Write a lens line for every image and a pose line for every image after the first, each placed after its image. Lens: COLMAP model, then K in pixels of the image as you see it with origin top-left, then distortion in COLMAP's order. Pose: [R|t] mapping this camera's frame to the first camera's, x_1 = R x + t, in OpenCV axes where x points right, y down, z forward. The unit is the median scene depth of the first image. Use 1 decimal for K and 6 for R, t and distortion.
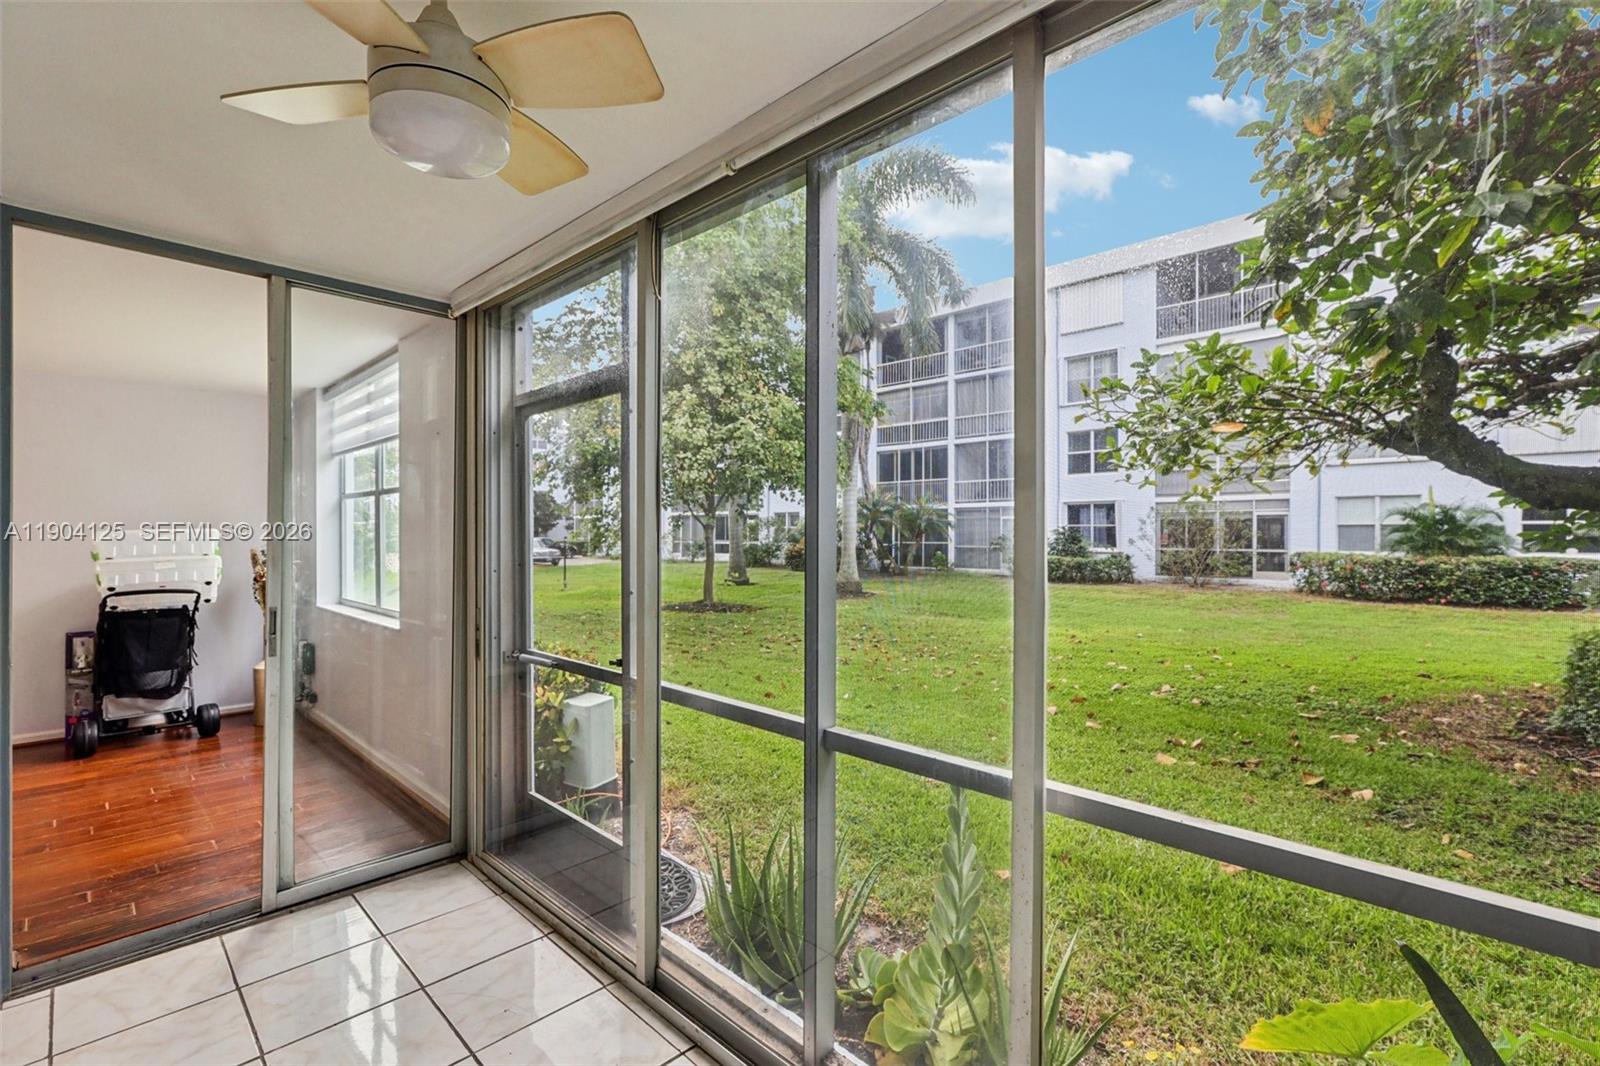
lens RADIAL K [[711.4, 0, 804.6], [0, 711.4, 534.9], [0, 0, 1]] dist [-0.000276, 0.000574]
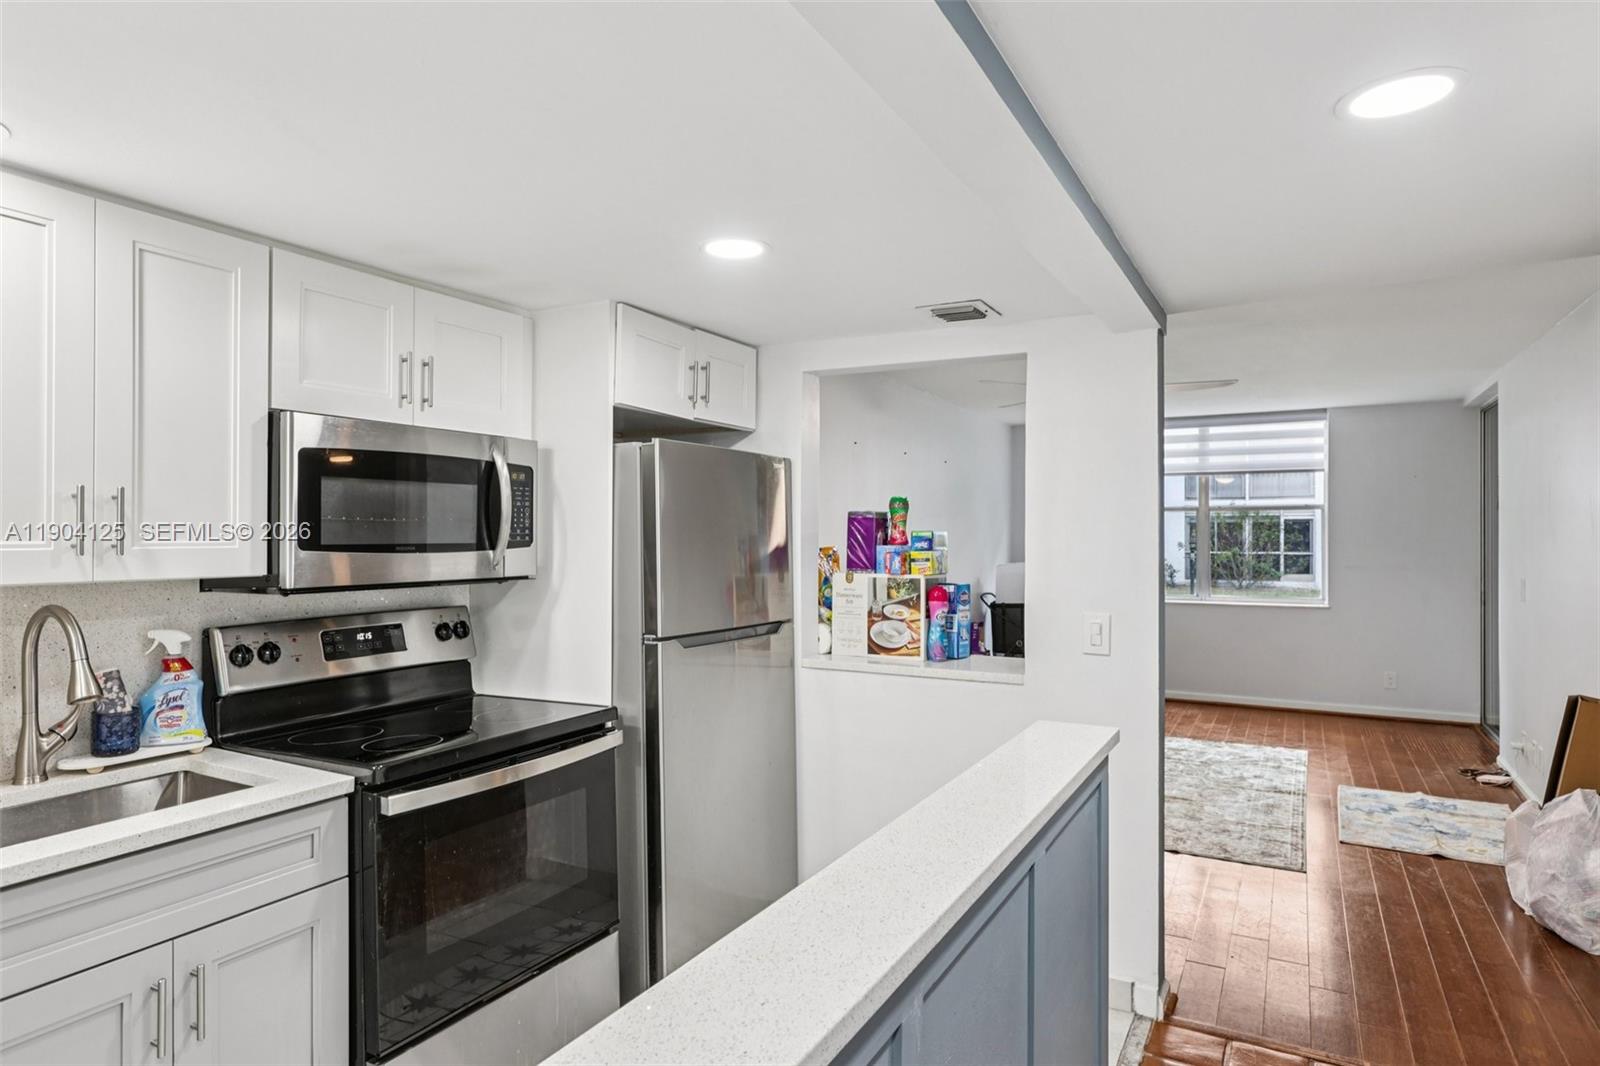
lens RADIAL K [[917.4, 0, 809.3], [0, 917.4, 536.7], [0, 0, 1]] dist [-0.006234, -0.002356]
pose [[0.963056, -0.000392, 0.269302, -0.471754], [0.001298, 0.999994, -0.003188, 0.000497], [-0.269299, 0.003420, 0.963050, -0.114242]]
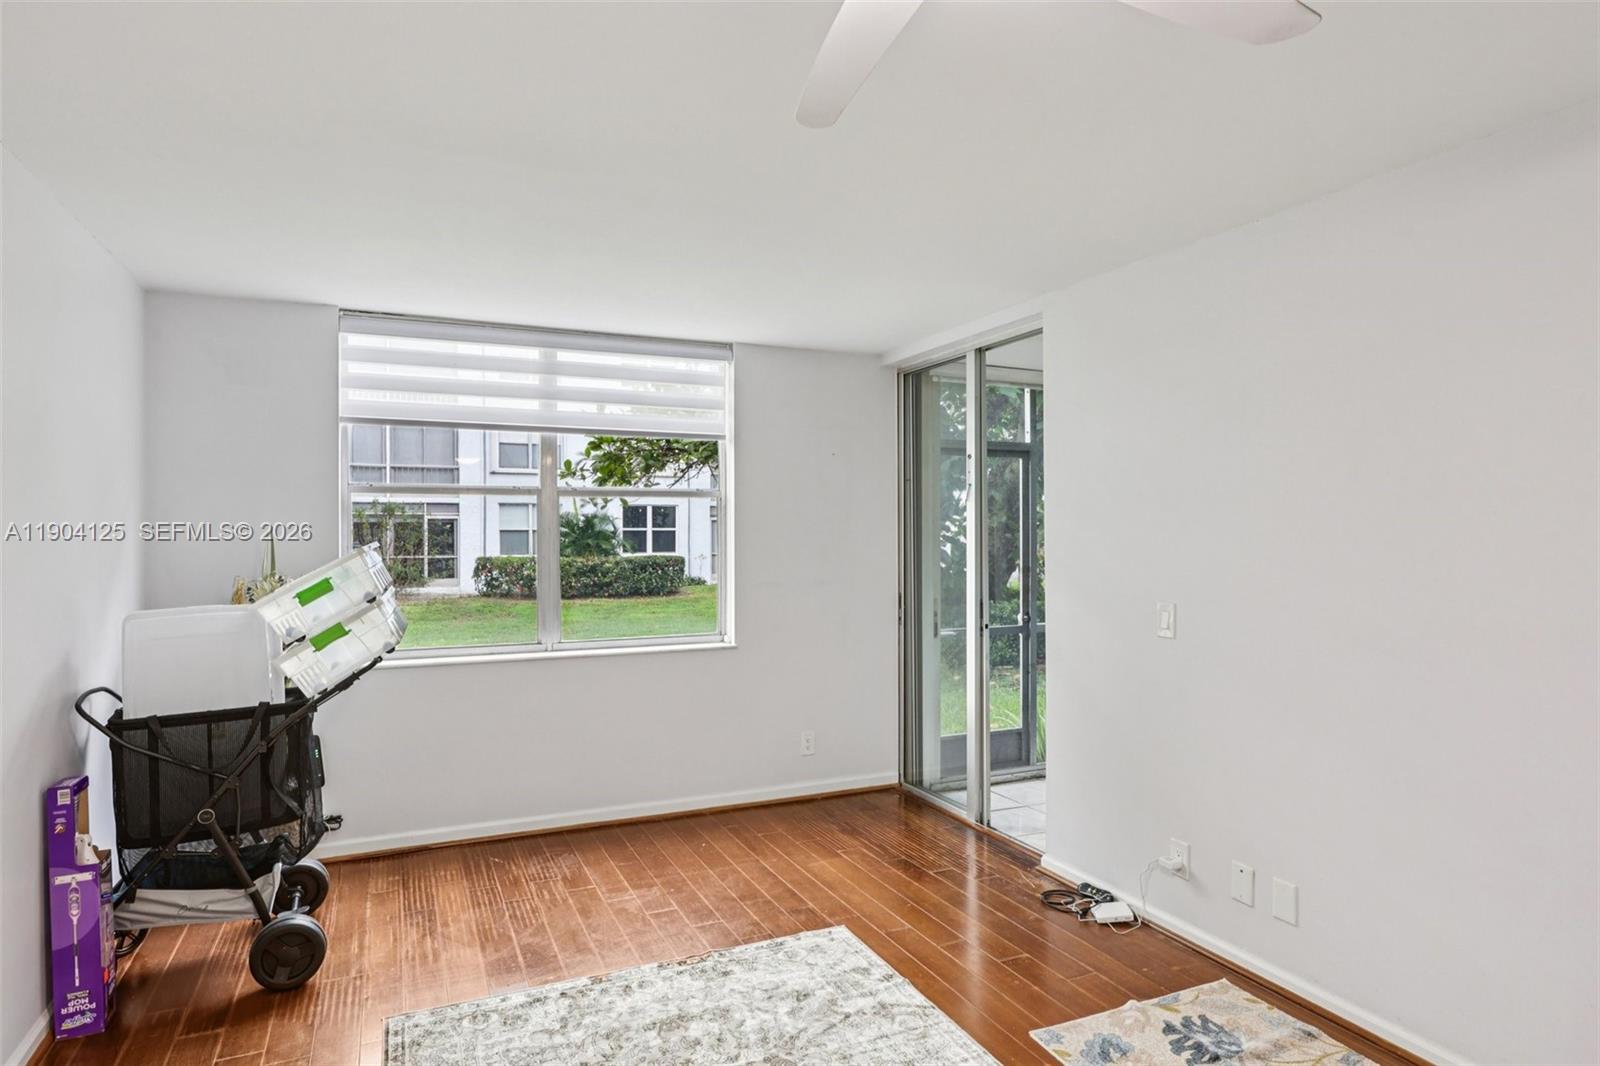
lens RADIAL K [[917.4, 0, 809.3], [0, 917.4, 536.7], [0, 0, 1]] dist [-0.006234, -0.002356]
pose [[0.365760, -0.001832, 0.930707, -0.377024], [0.006602, 0.999978, -0.000627, -0.000878], [-0.930686, 0.006374, 0.365764, 0.106208]]
